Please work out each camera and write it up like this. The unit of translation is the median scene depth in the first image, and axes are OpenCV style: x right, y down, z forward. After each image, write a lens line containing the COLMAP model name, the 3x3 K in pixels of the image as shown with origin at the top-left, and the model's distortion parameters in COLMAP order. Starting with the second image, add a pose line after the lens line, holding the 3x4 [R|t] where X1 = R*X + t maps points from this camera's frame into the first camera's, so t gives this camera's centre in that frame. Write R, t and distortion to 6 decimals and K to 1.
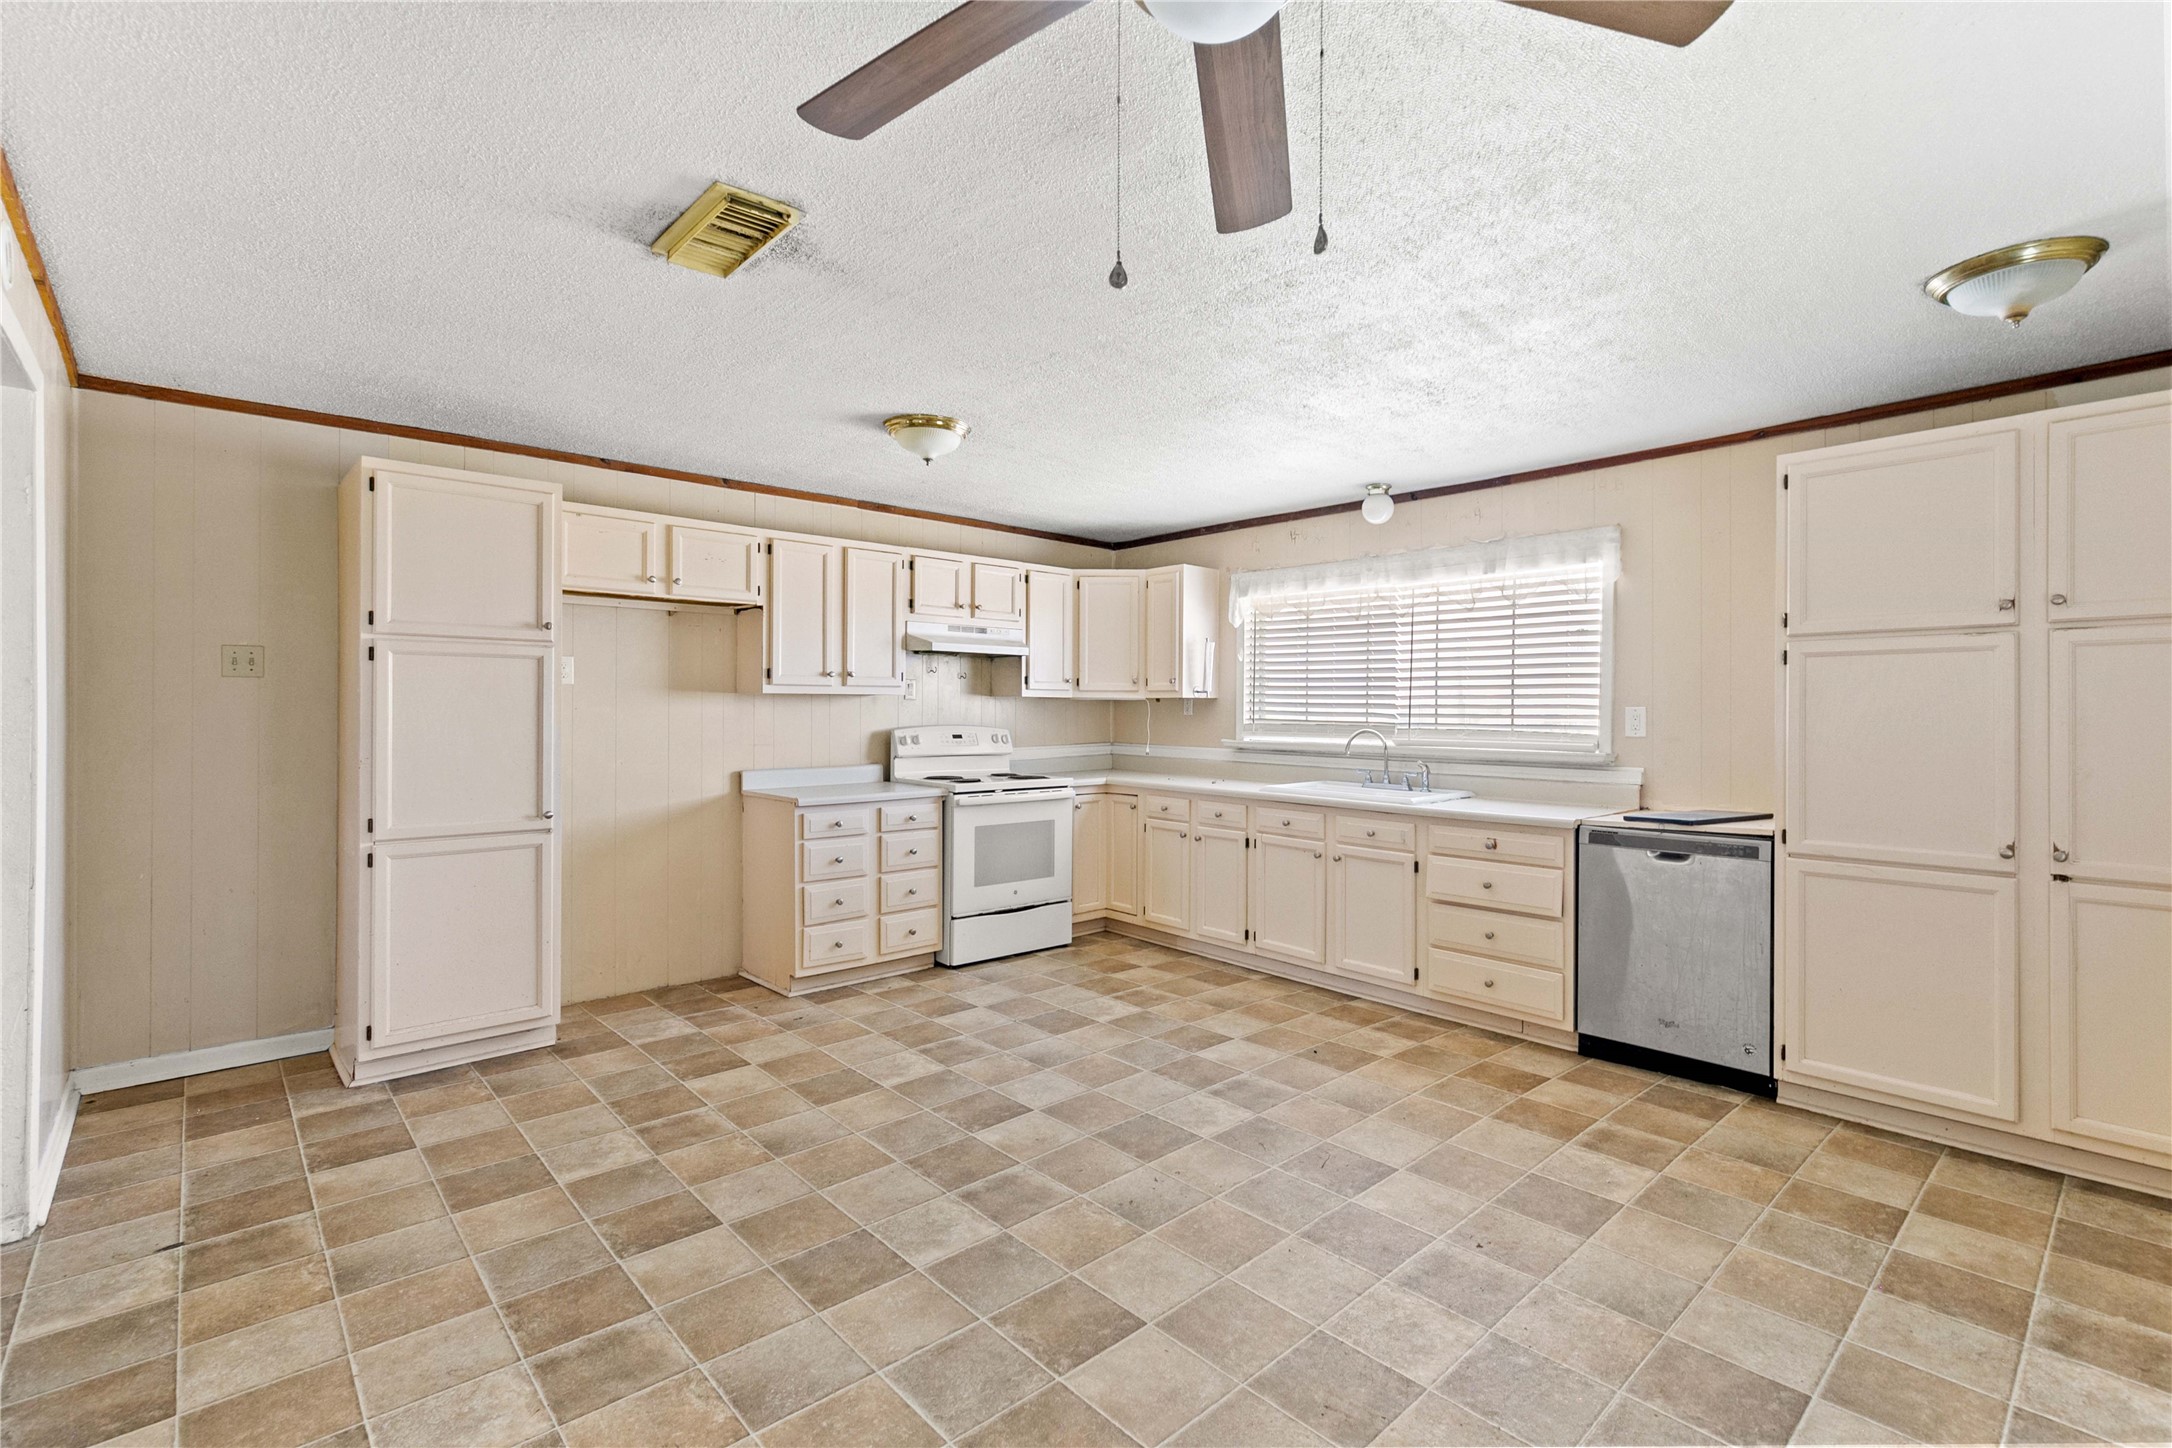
lens RADIAL K [[998.0, 0, 1092.2], [0, 998.0, 688.1], [0, 0, 1]] dist [0.002347, -0.000646]
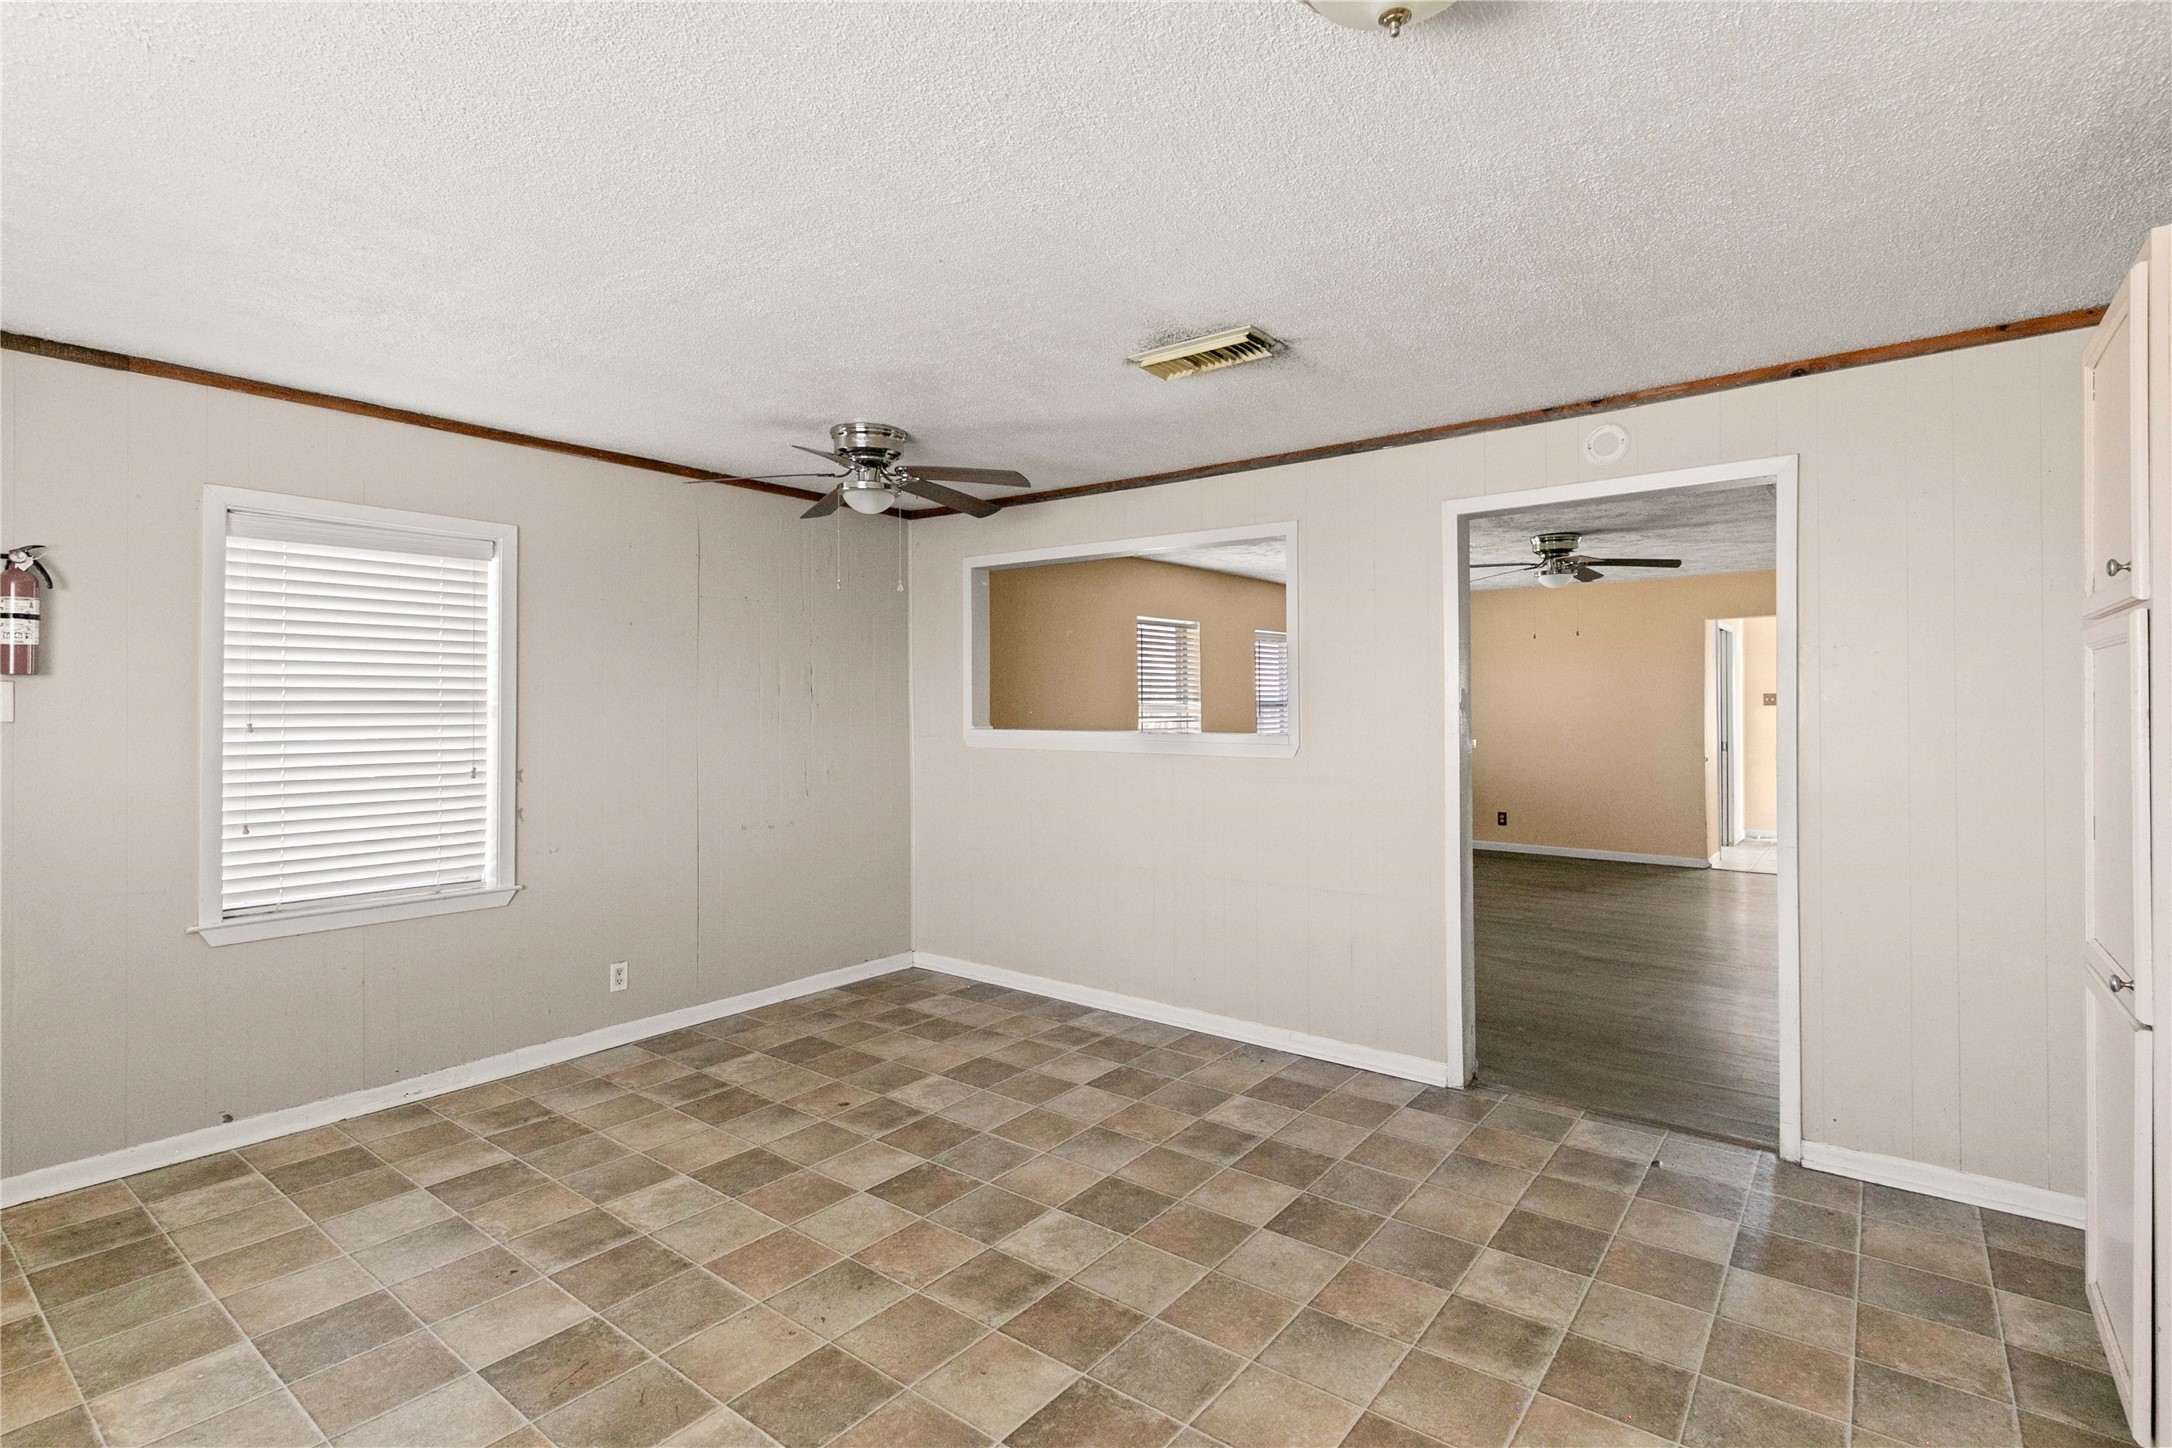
lens RADIAL K [[1010.8, 0, 1098.5], [0, 1010.8, 693.1], [0, 0, 1]] dist [0.003782, -0.000500]
pose [[-0.983710, -0.000892, -0.179760, -0.005028], [0.005215, 0.999425, -0.033496, 0.006197], [0.179686, -0.033888, -0.983140, 1.185818]]
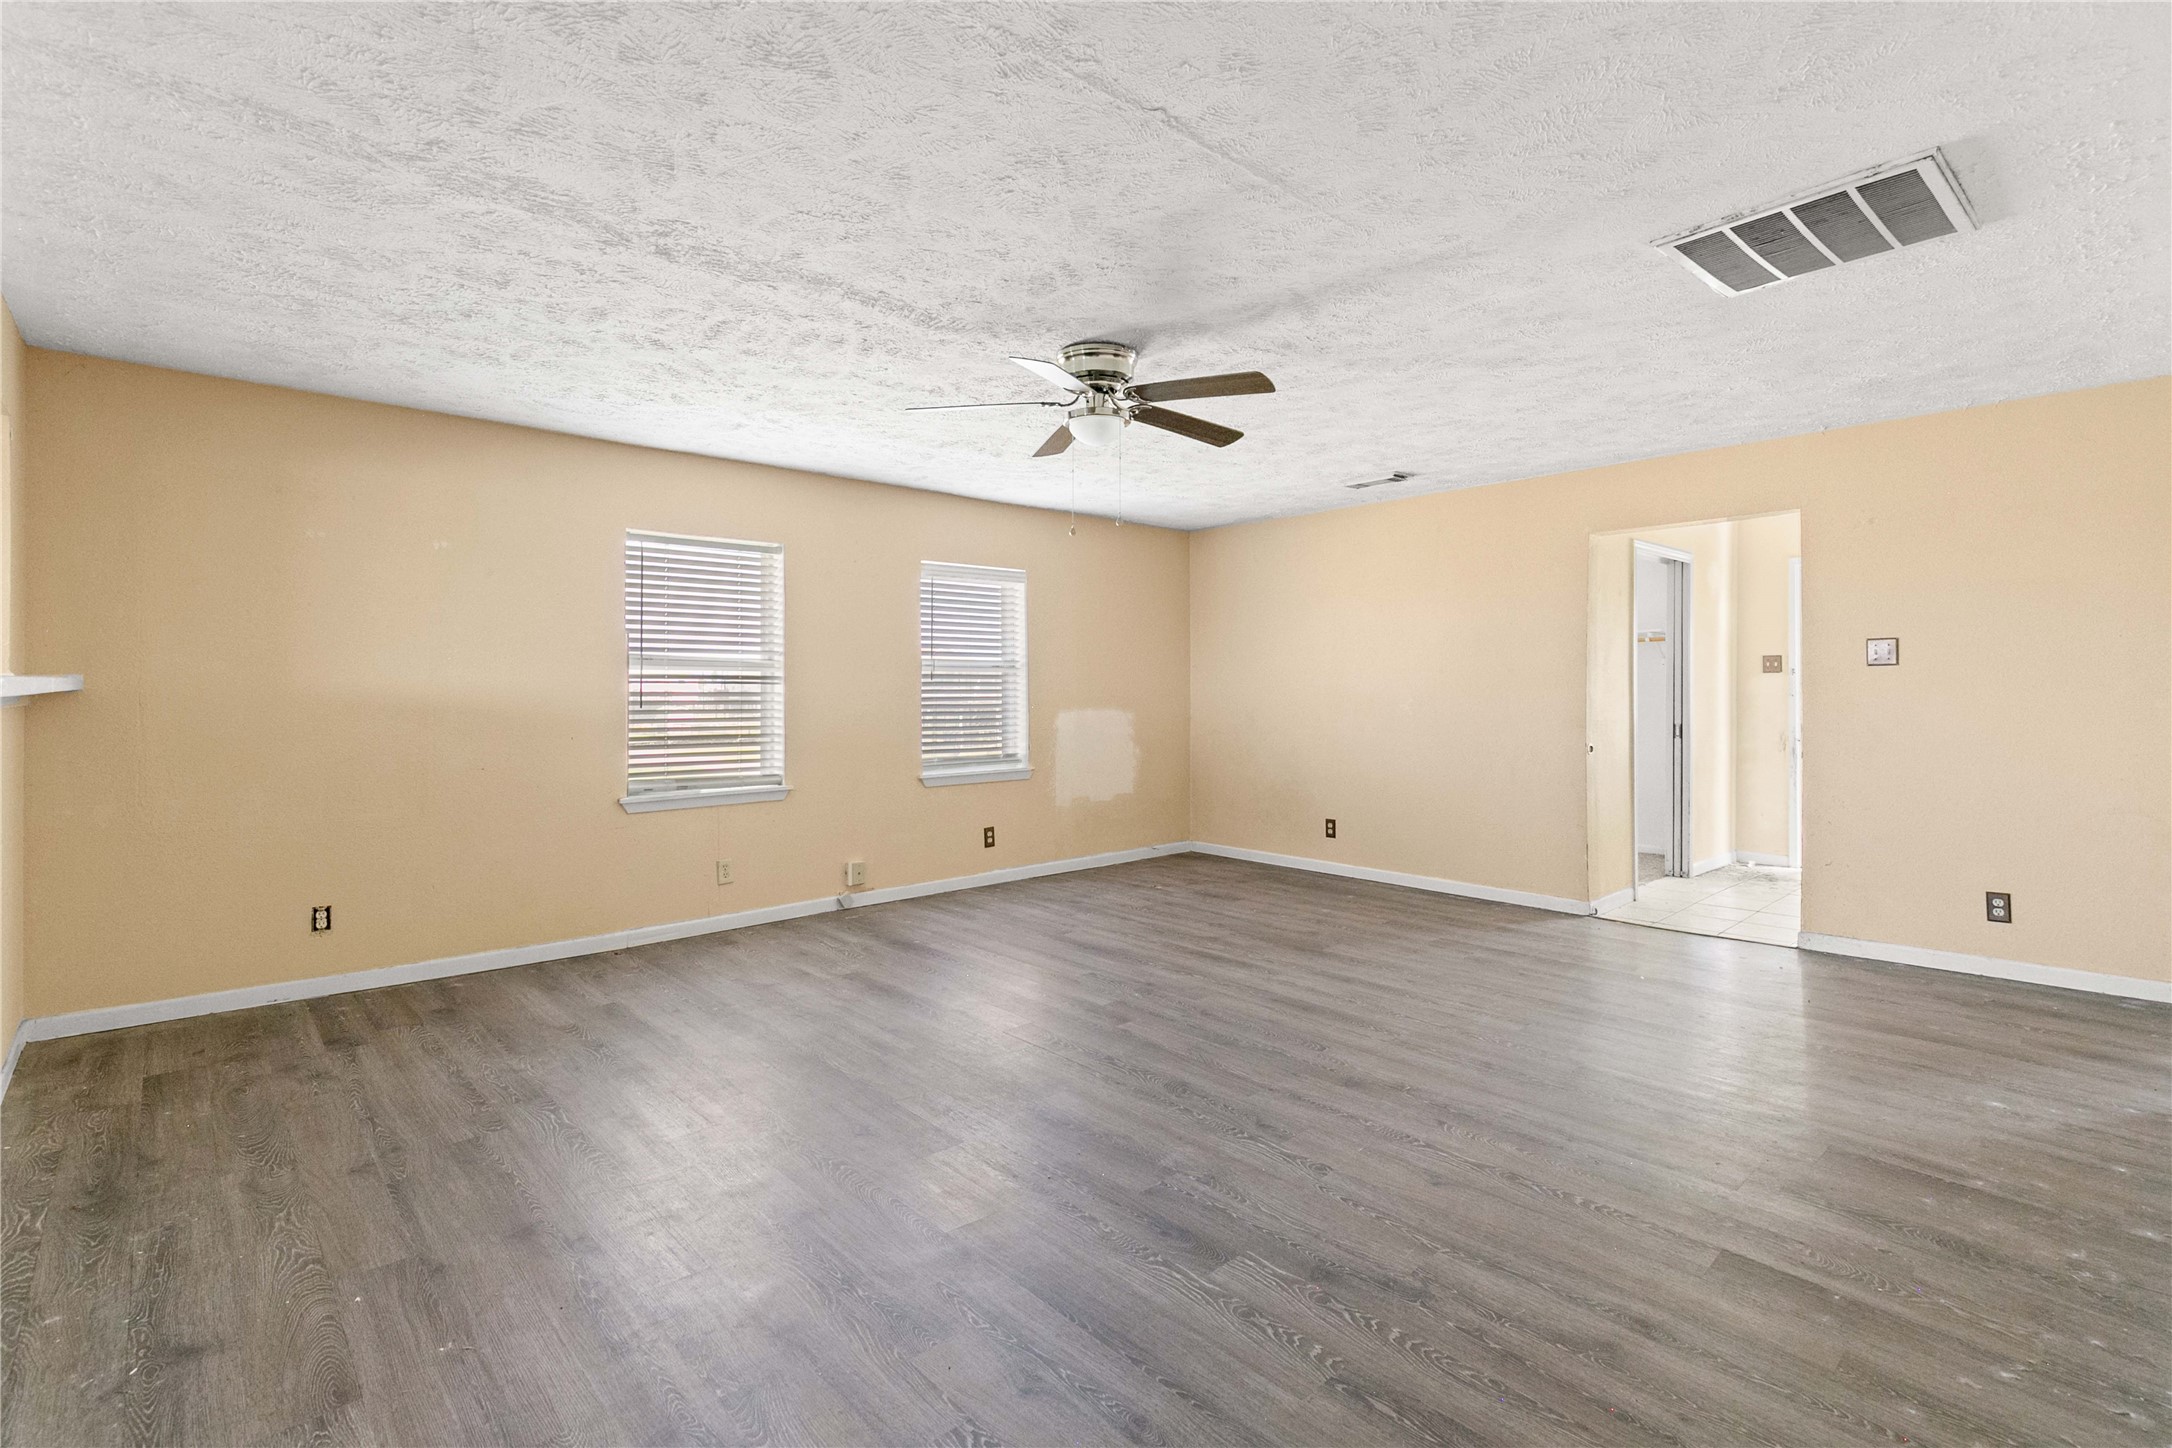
lens RADIAL K [[998.0, 0, 1092.2], [0, 998.0, 688.1], [0, 0, 1]] dist [0.002347, -0.000646]
pose [[-0.999784, -0.004777, -0.020227, -0.864285], [-0.004331, 0.999748, -0.022018, 0.029091], [0.020327, -0.021926, -0.999553, 0.710380]]
